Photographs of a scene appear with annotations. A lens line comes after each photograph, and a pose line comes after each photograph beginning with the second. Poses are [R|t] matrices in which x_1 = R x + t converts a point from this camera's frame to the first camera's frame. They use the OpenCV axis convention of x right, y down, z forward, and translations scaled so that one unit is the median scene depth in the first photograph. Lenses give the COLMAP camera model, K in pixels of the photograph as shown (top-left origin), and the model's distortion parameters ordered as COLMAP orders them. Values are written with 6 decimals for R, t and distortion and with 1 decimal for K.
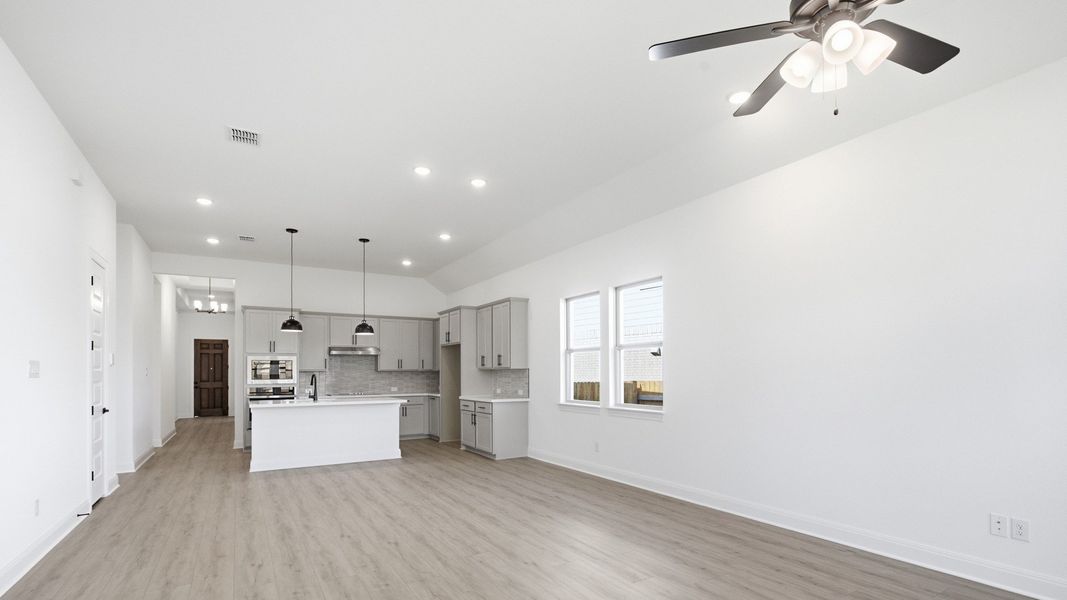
lens RADIAL K [[494.8, 0, 530.4], [0, 494.8, 367.2], [0, 0, 1]] dist [0.003746, -0.000346]
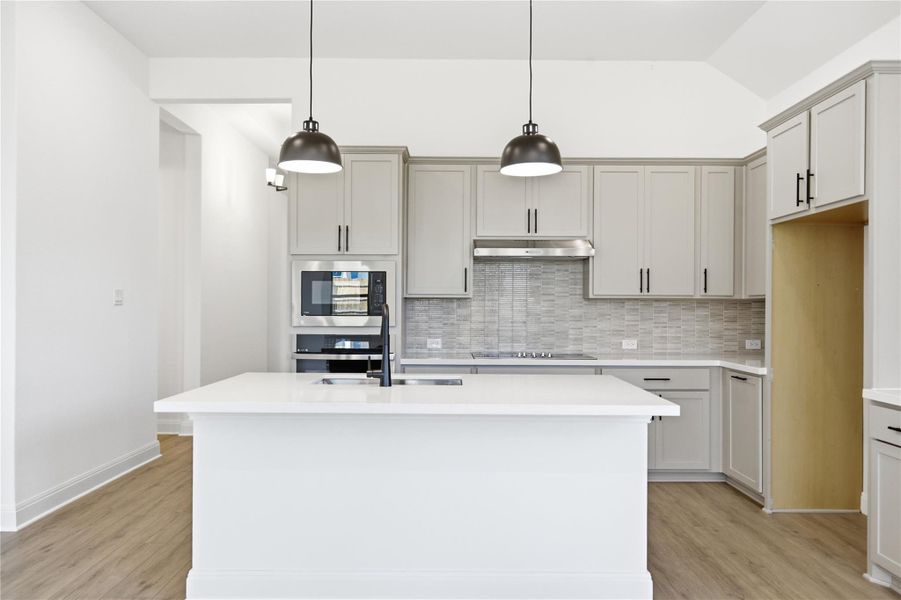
lens RADIAL K [[666.5, 0, 453.6], [0, 666.5, 305.6], [0, 0, 1]] dist [-0.008187, 0.003244]
pose [[0.865573, 0.009363, -0.500695, -0.137315], [-0.003039, 0.999905, 0.013445, 0.006740], [0.500773, -0.010116, 0.865520, 0.492118]]
